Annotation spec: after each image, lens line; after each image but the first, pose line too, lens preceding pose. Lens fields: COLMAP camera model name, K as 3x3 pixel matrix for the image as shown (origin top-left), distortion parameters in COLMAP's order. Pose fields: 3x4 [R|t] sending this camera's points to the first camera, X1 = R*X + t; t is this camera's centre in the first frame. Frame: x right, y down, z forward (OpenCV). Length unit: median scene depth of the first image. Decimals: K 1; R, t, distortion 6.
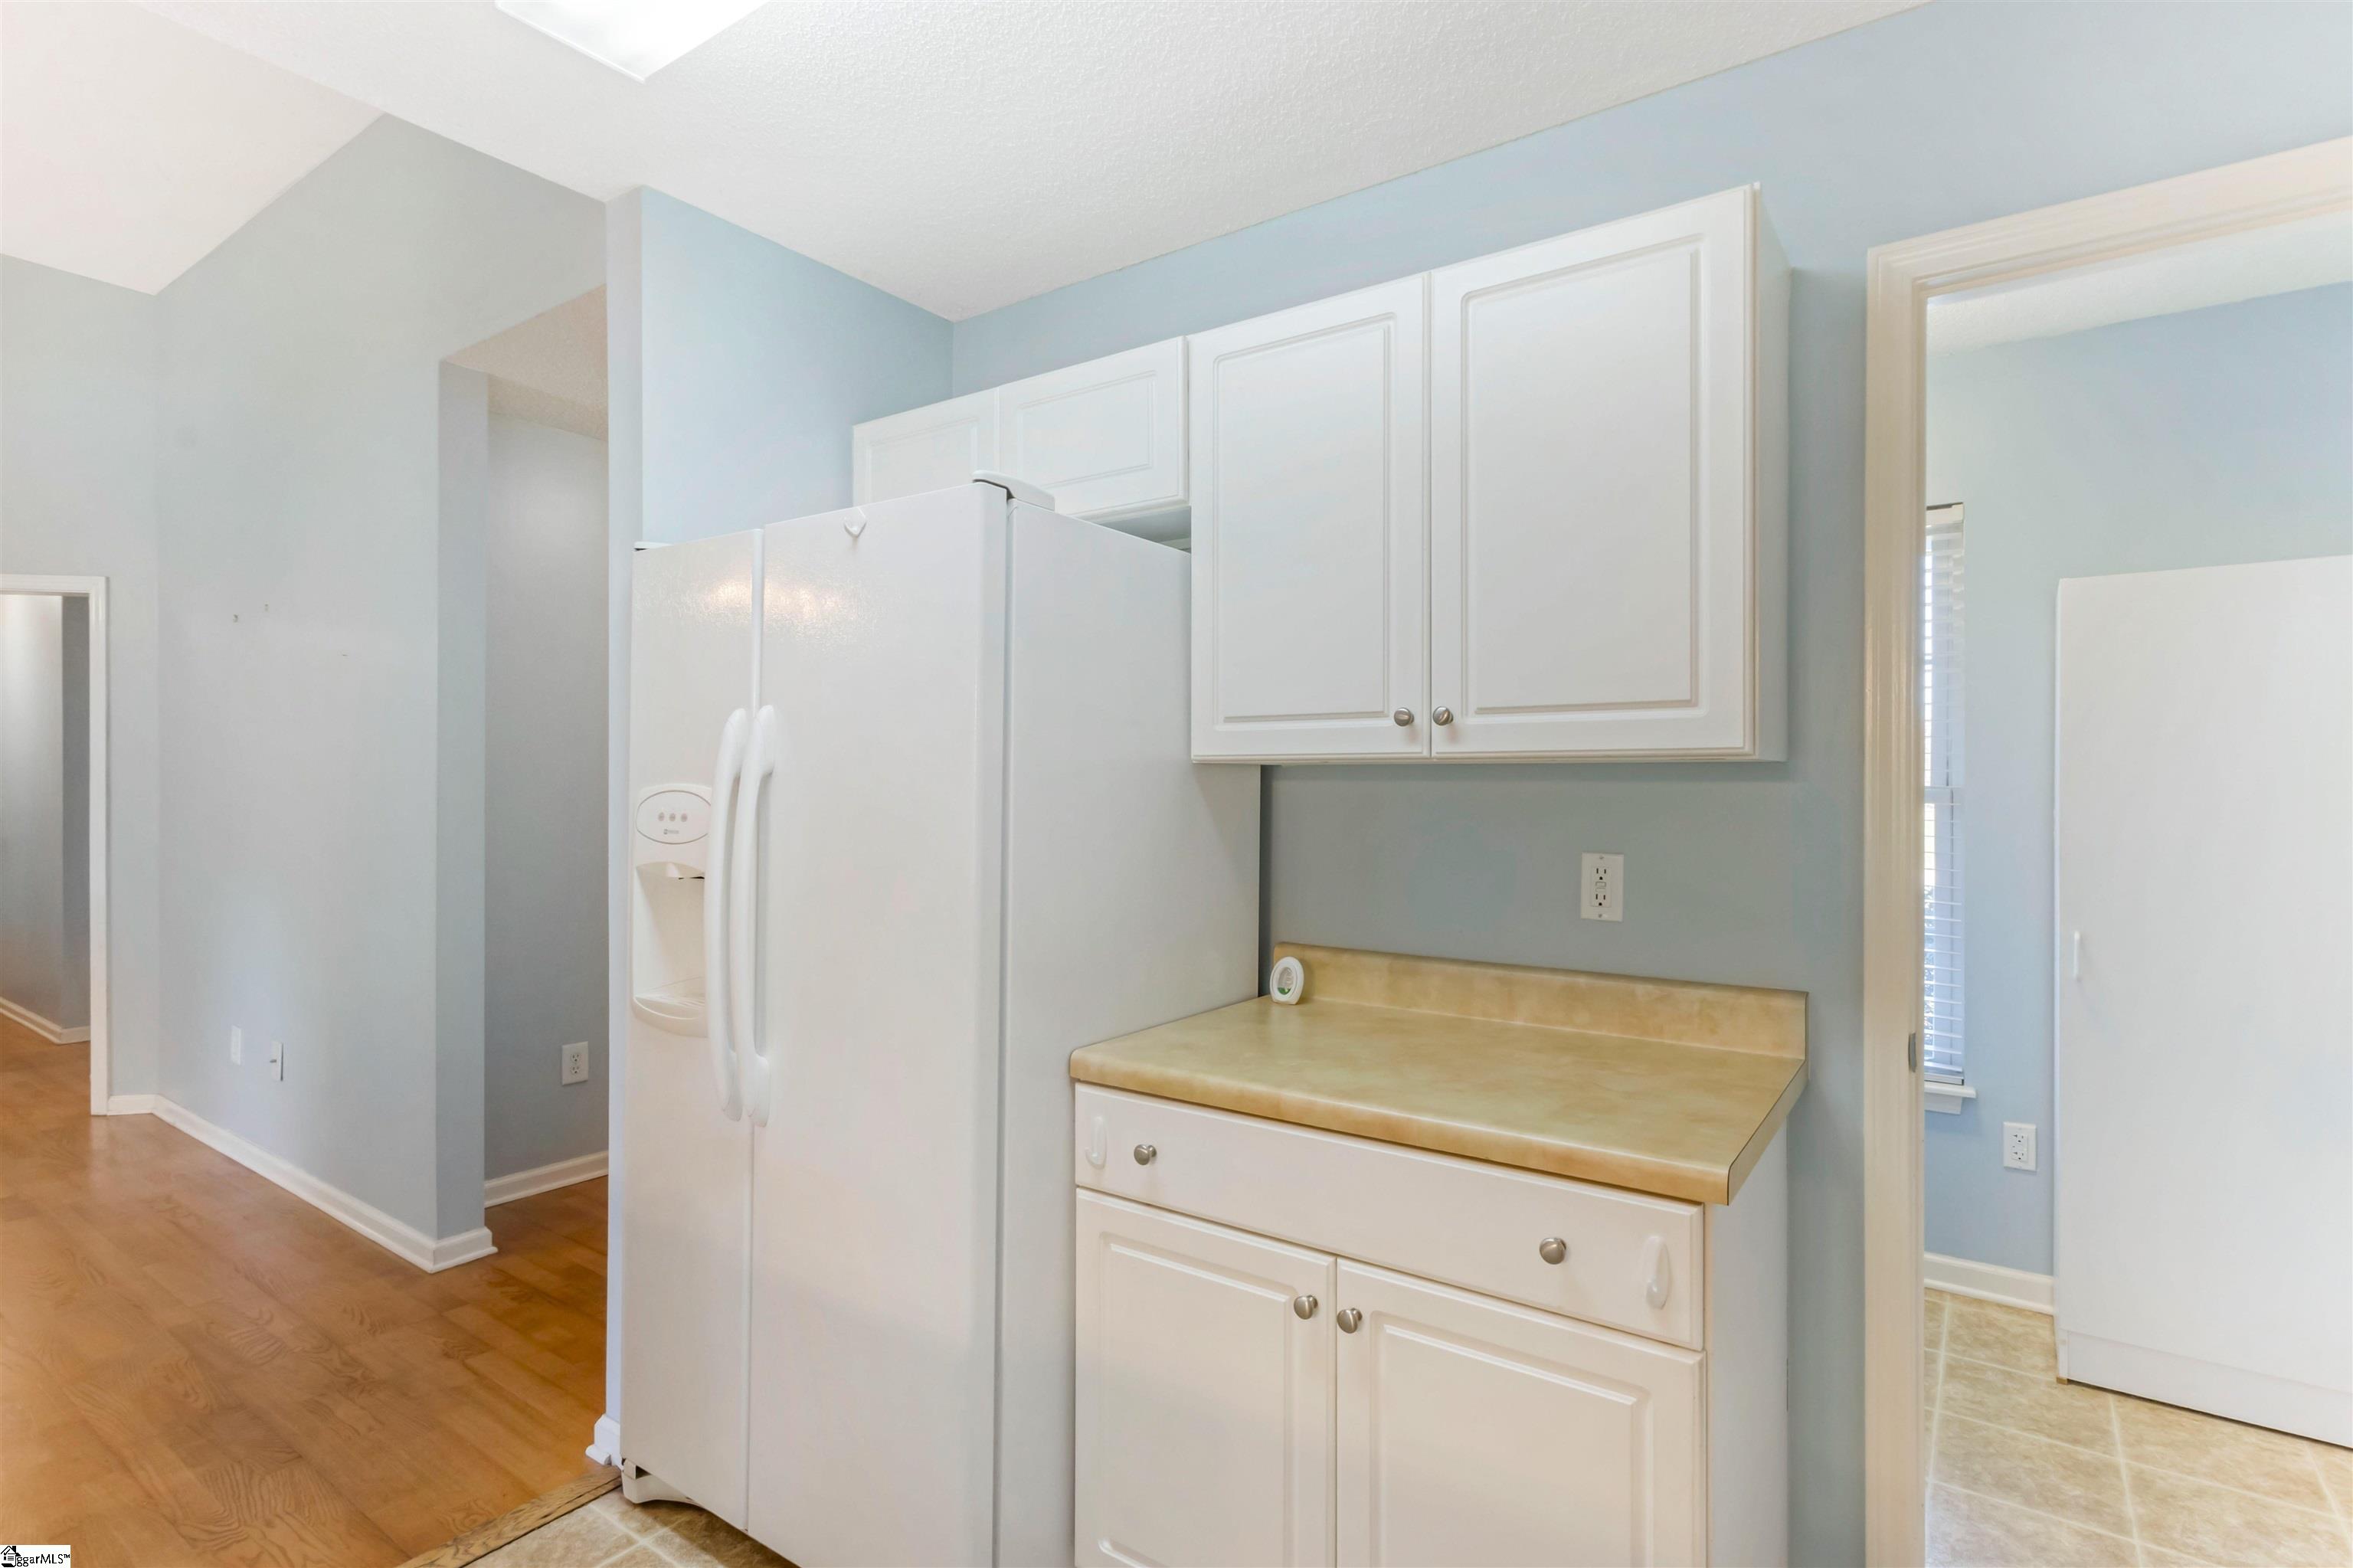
lens RADIAL K [[1141.1, 0, 1189.1], [0, 1141.1, 785.9], [0, 0, 1]] dist [0.004856, -0.001112]
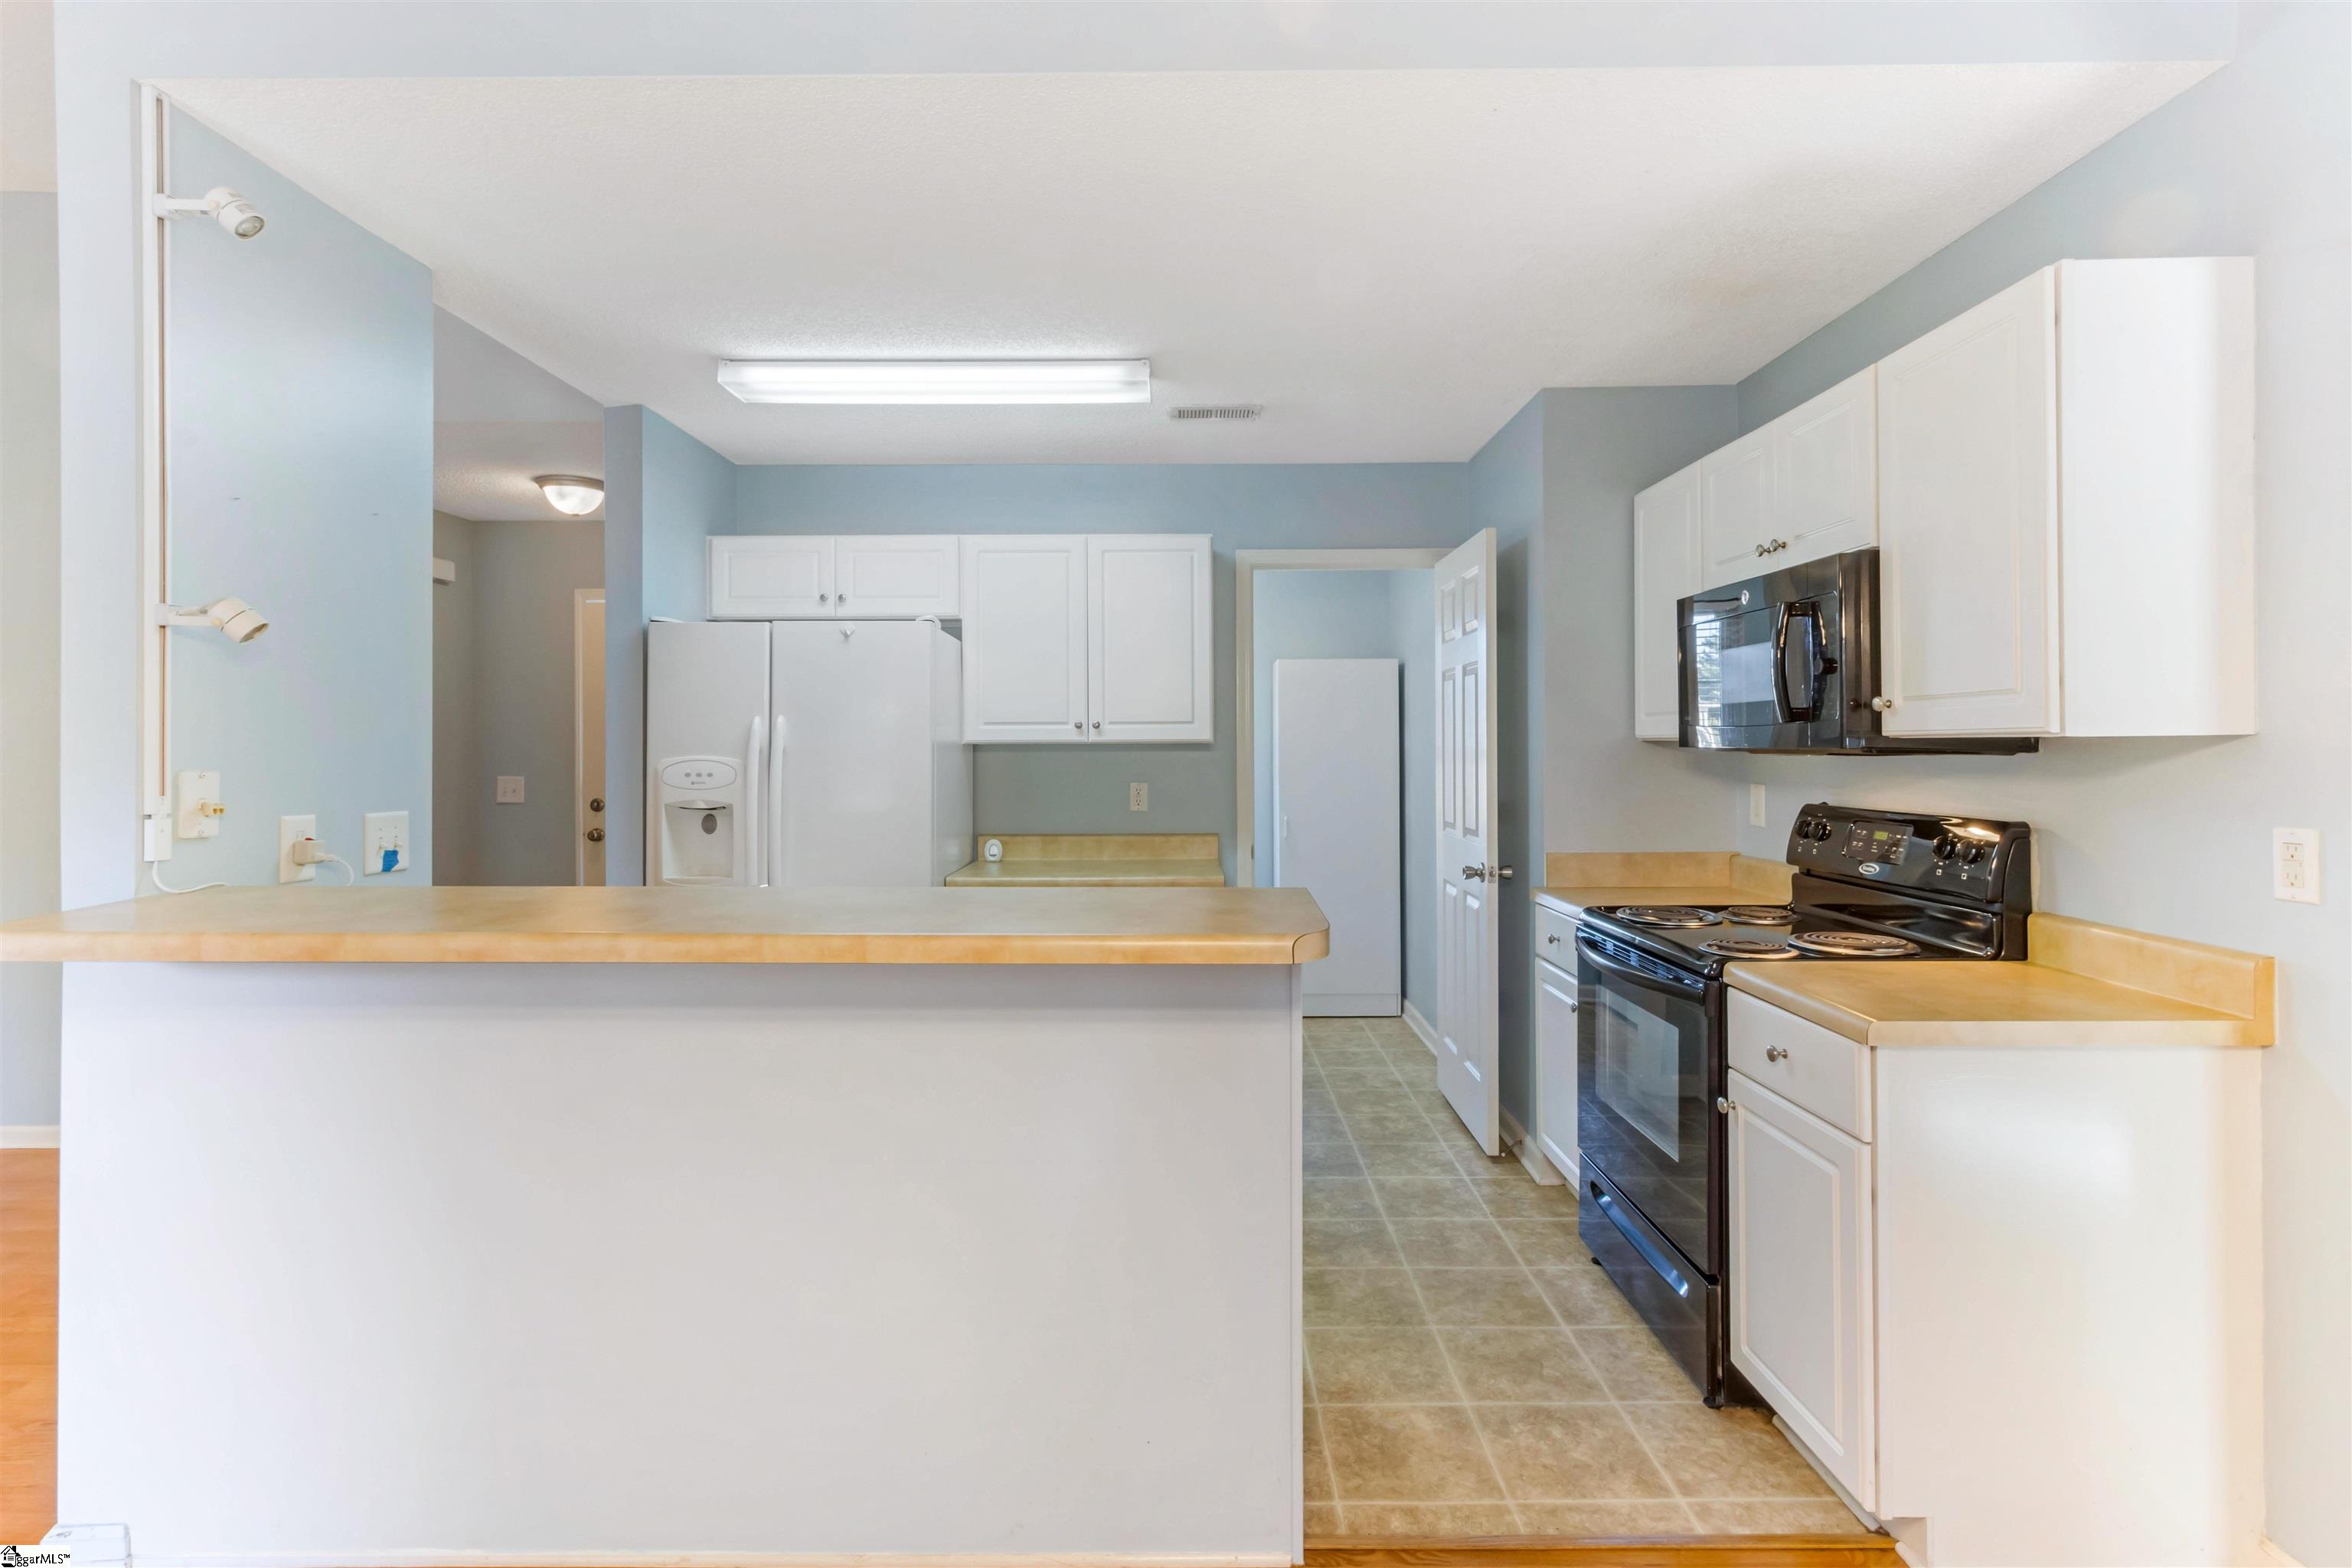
lens RADIAL K [[1140.6, 0, 1160.0], [0, 1140.6, 733.8], [0, 0, 1]] dist [0.004856, -0.001112]
pose [[0.822398, 0.001731, 0.568910, -0.912555], [0.007221, 0.999883, -0.013480, -0.007982], [-0.568867, 0.015194, 0.822289, -0.922813]]
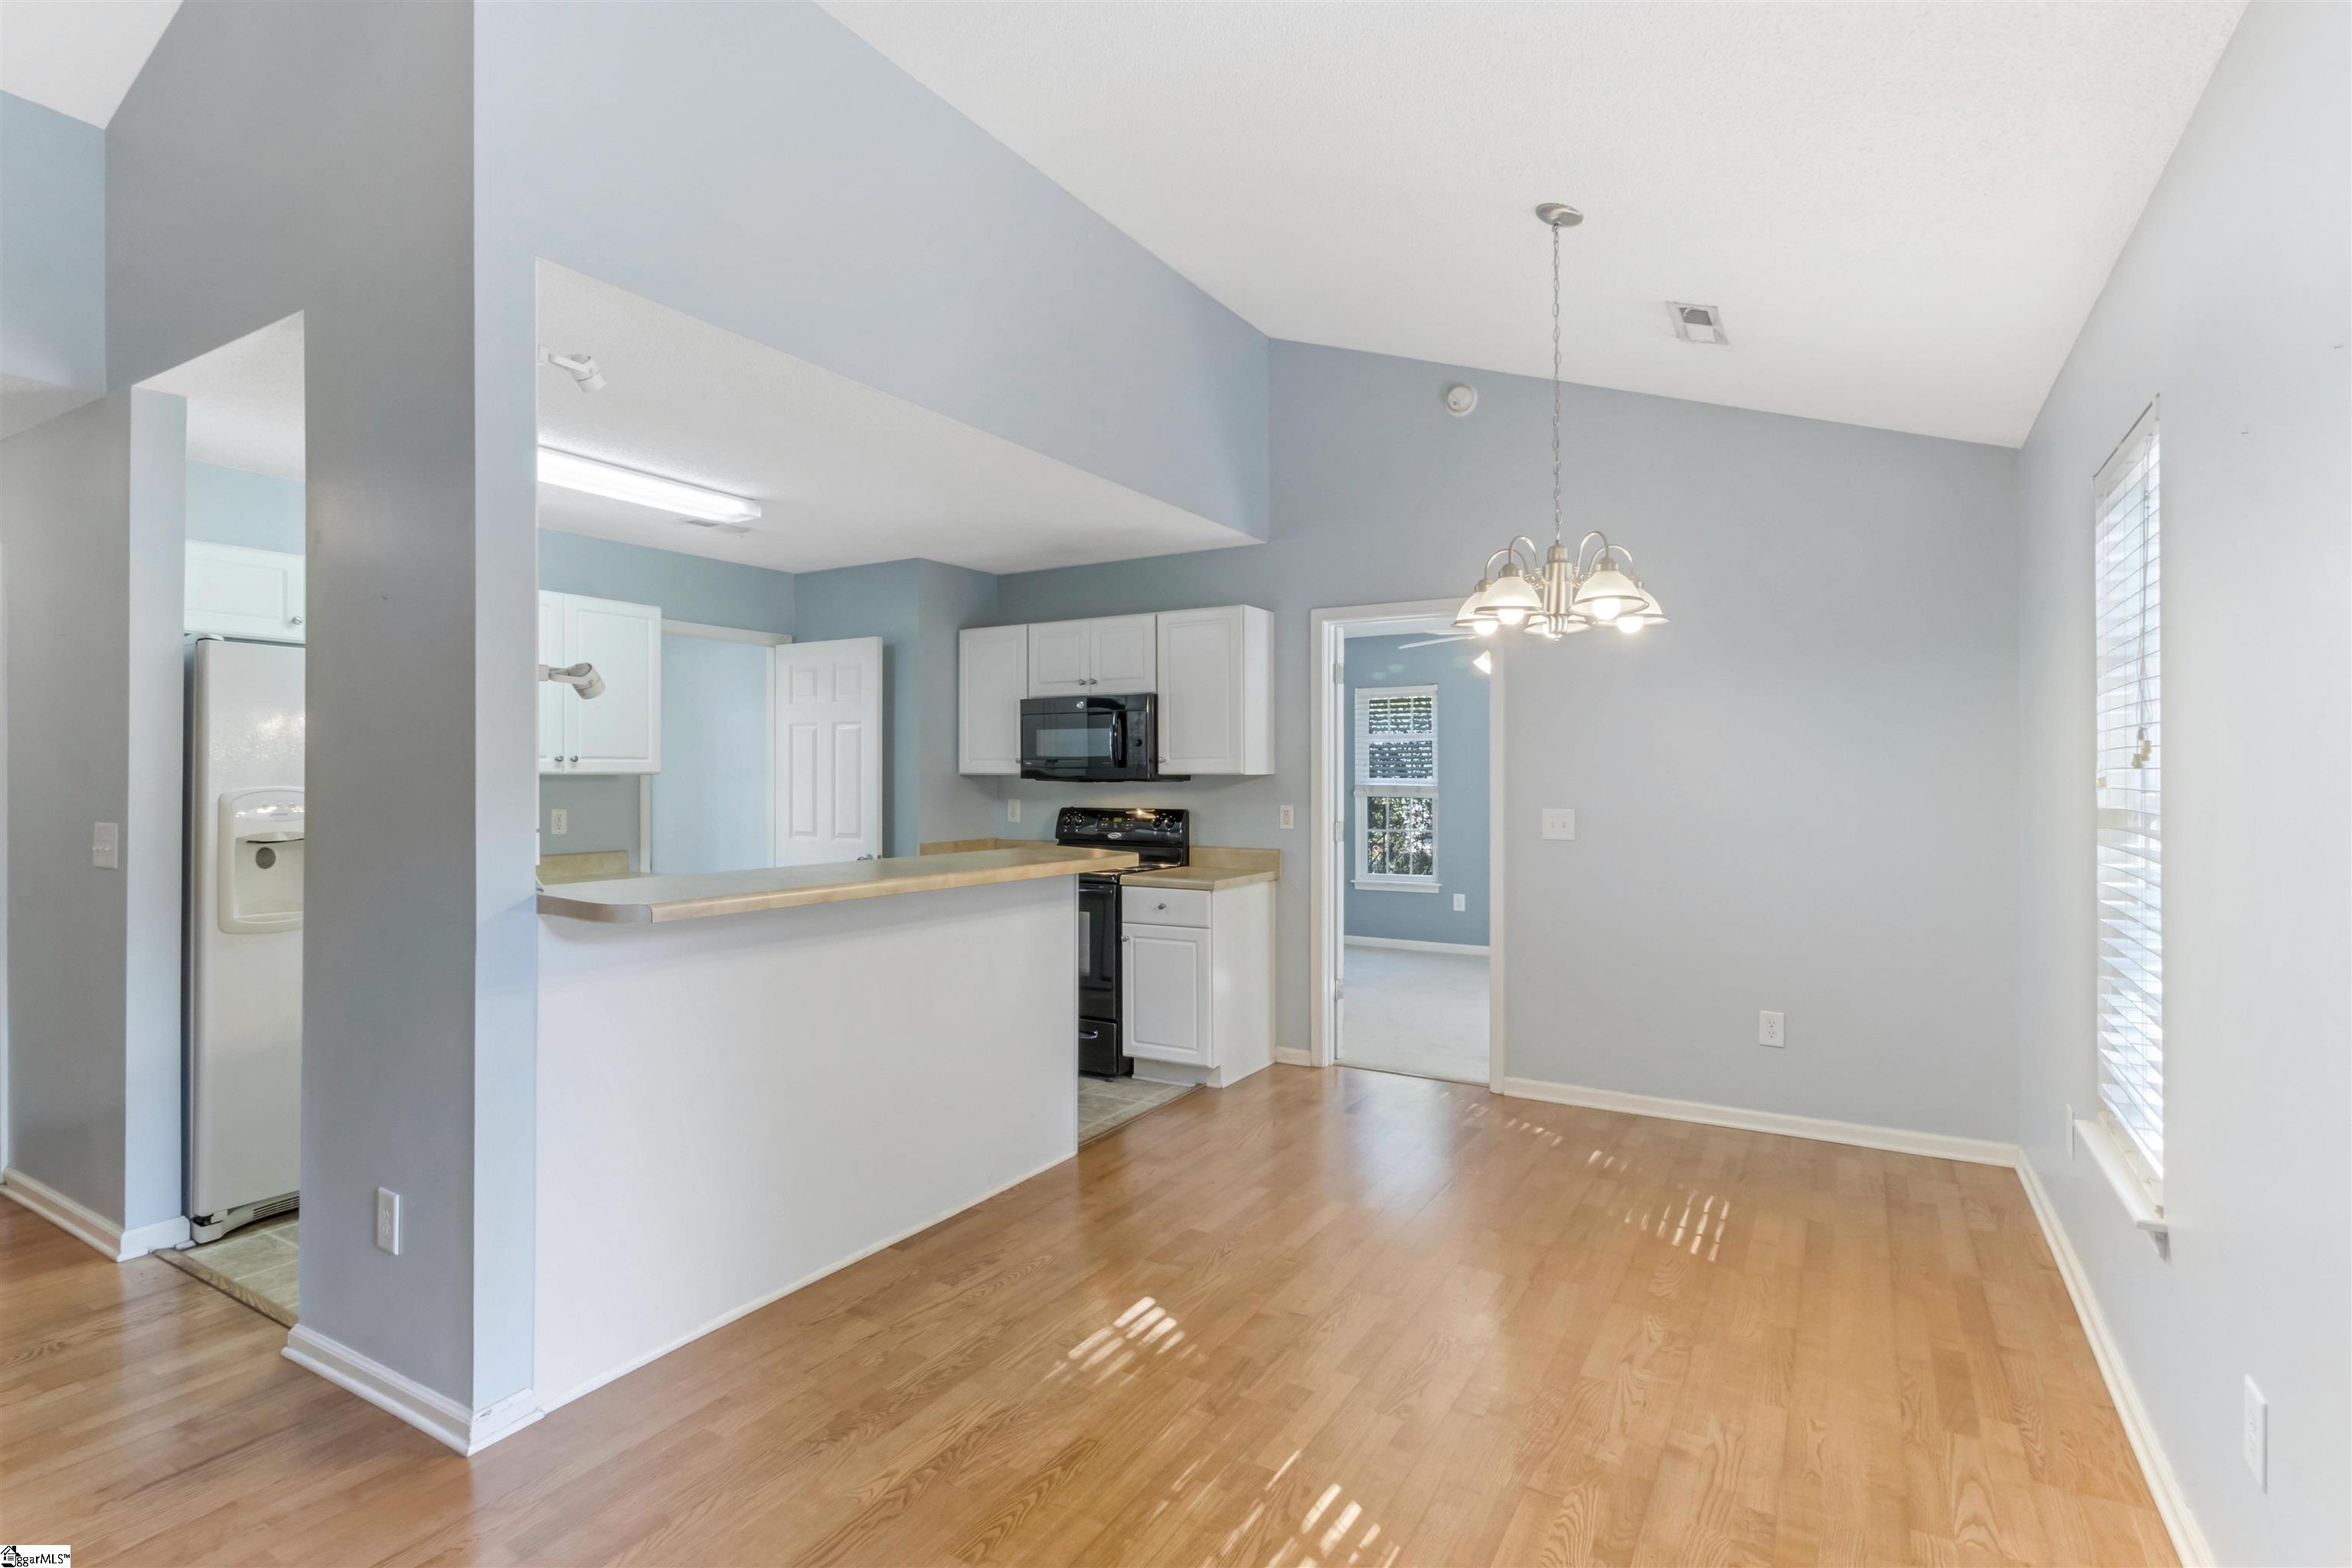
lens RADIAL K [[1140.6, 0, 1181.6], [0, 1140.6, 778.1], [0, 0, 1]] dist [0.004856, -0.001112]
pose [[-0.083322, -0.001122, 0.996522, -2.360222], [0.005627, 0.999983, 0.001596, -0.009406], [-0.996507, 0.005740, -0.083315, -0.208491]]
